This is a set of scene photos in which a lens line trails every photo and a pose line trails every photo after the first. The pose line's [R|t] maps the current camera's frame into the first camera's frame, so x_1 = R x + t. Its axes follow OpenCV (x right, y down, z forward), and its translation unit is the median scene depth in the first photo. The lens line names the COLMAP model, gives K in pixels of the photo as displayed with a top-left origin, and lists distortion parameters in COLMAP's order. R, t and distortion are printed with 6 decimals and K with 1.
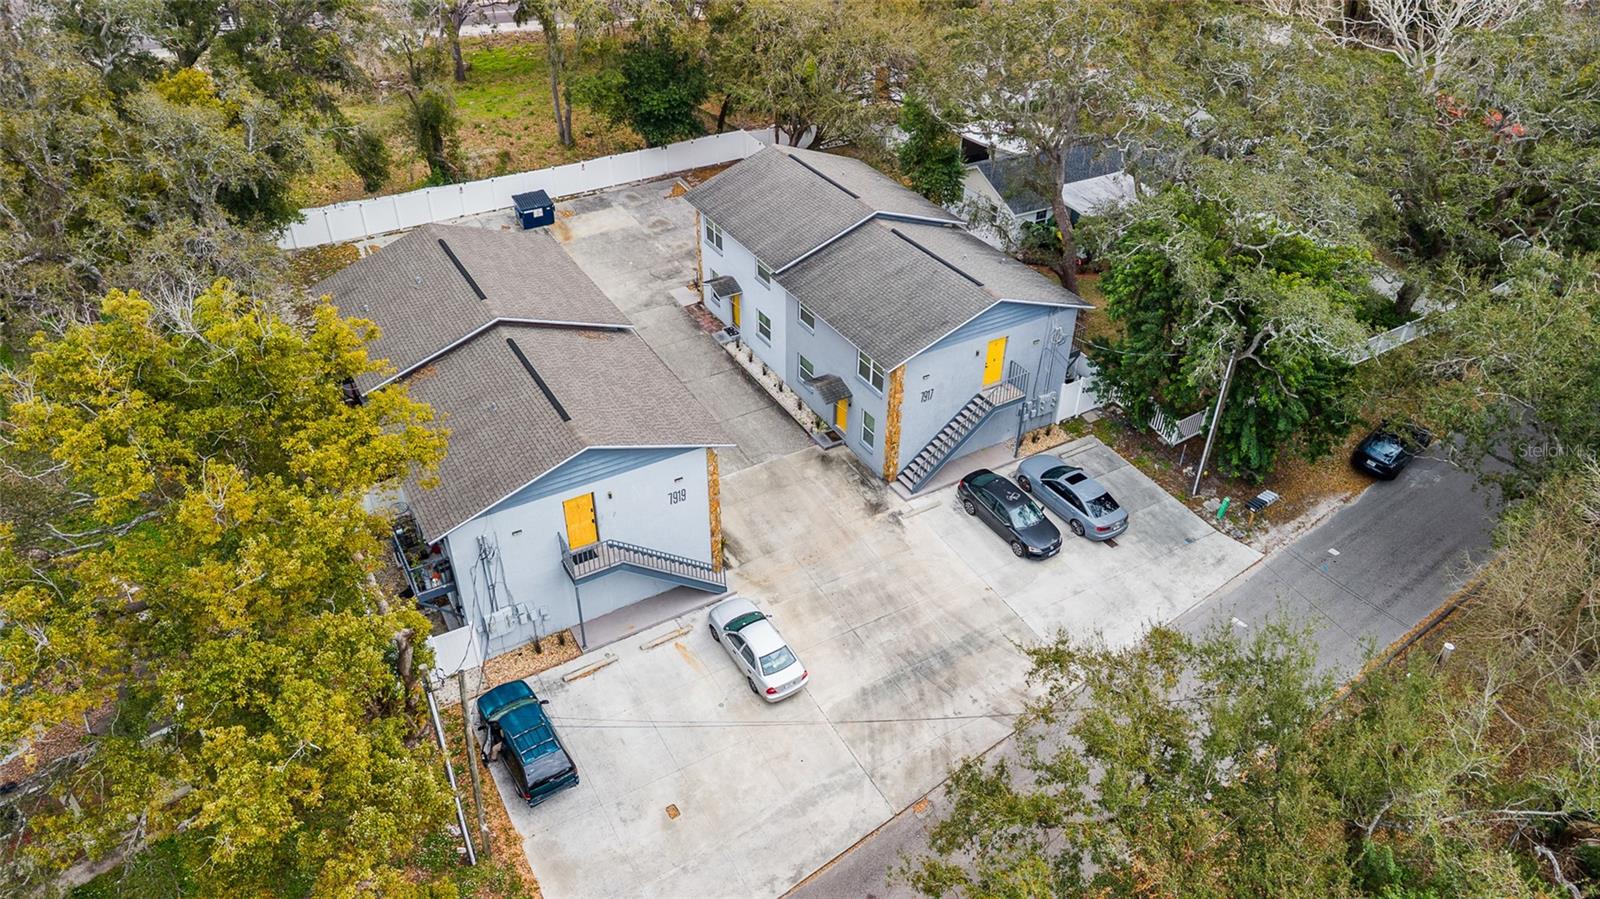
lens RADIAL K [[1081.3, 0, 802.8], [0, 1081.3, 440.5], [0, 0, 1]] dist [0.032890, -0.002905]
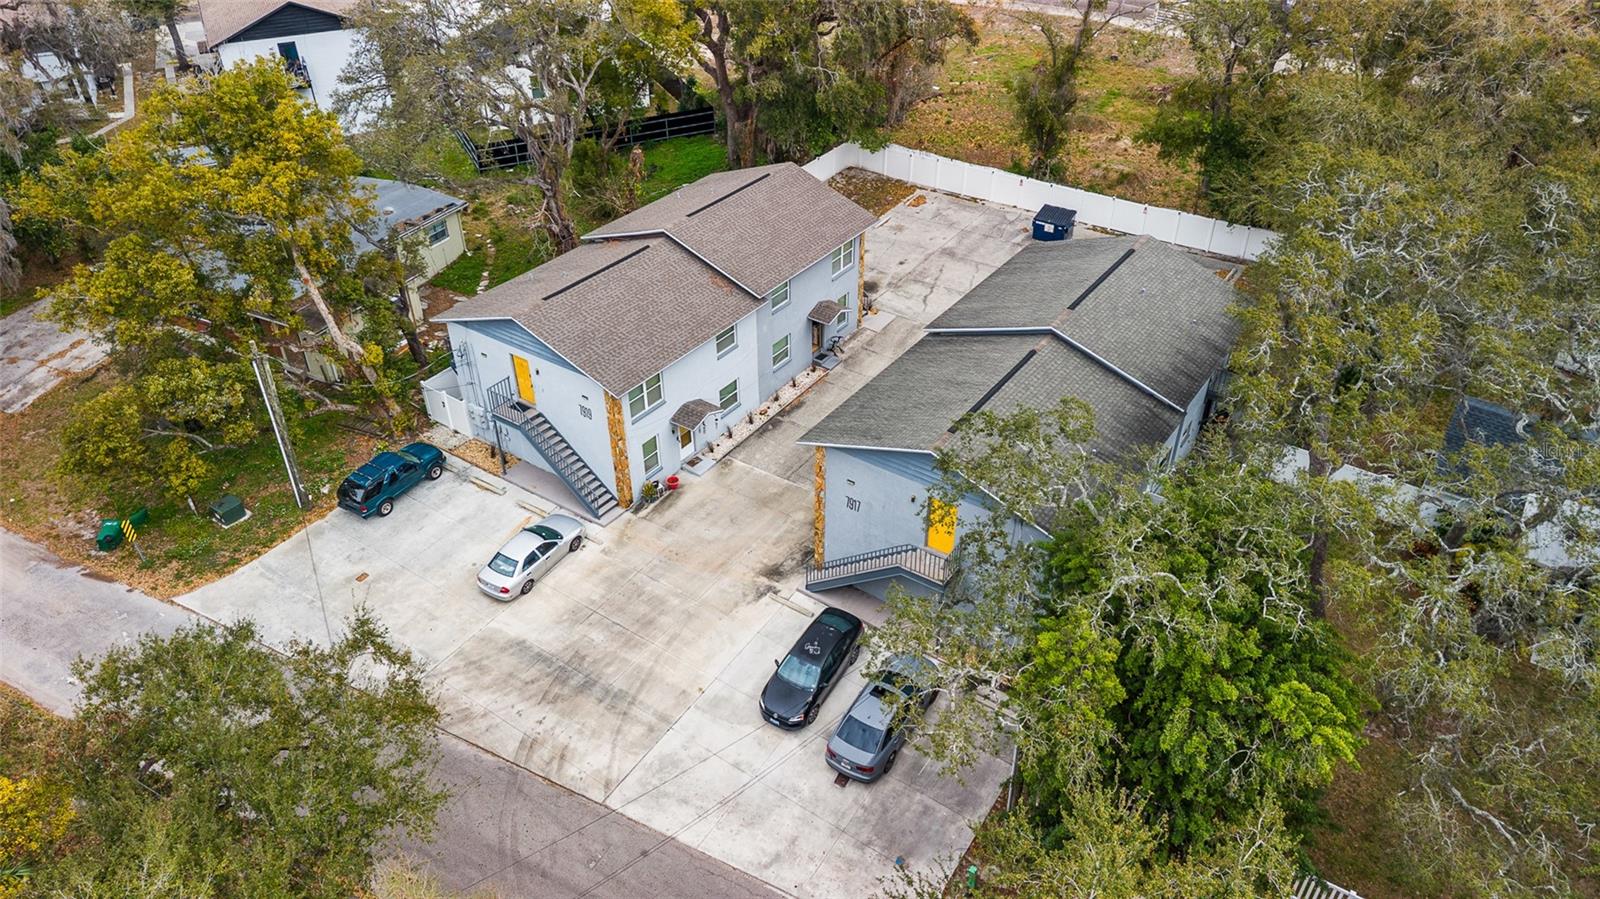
lens RADIAL K [[1081.3, 0, 799.3], [0, 1081.3, 441.5], [0, 0, 1]] dist [0.032890, -0.002905]
pose [[0.410449, 0.512109, -0.754504, 0.726008], [-0.513191, 0.813668, 0.273091, -0.297757], [0.753768, 0.275115, 0.596779, 0.435948]]
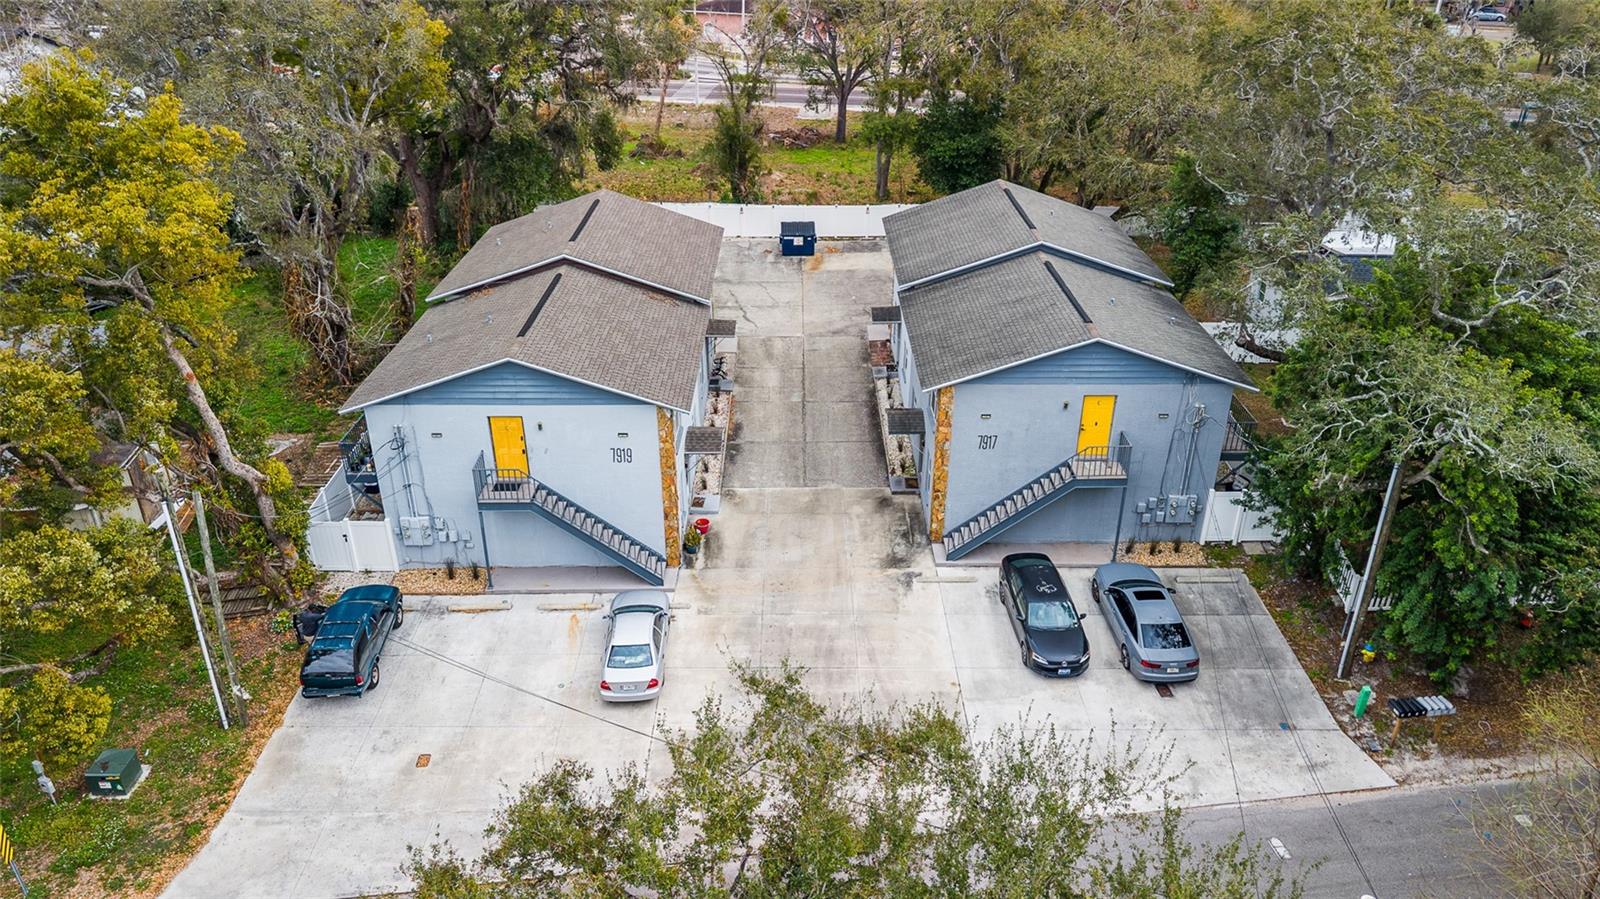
lens RADIAL K [[1081.3, 0, 800.3], [0, 1081.3, 457.7], [0, 0, 1]] dist [0.032890, -0.002905]
pose [[0.863516, 0.225413, -0.451142, 0.359716], [-0.282396, 0.957278, -0.062223, 0.058616], [0.417842, 0.181131, 0.890281, 0.229130]]
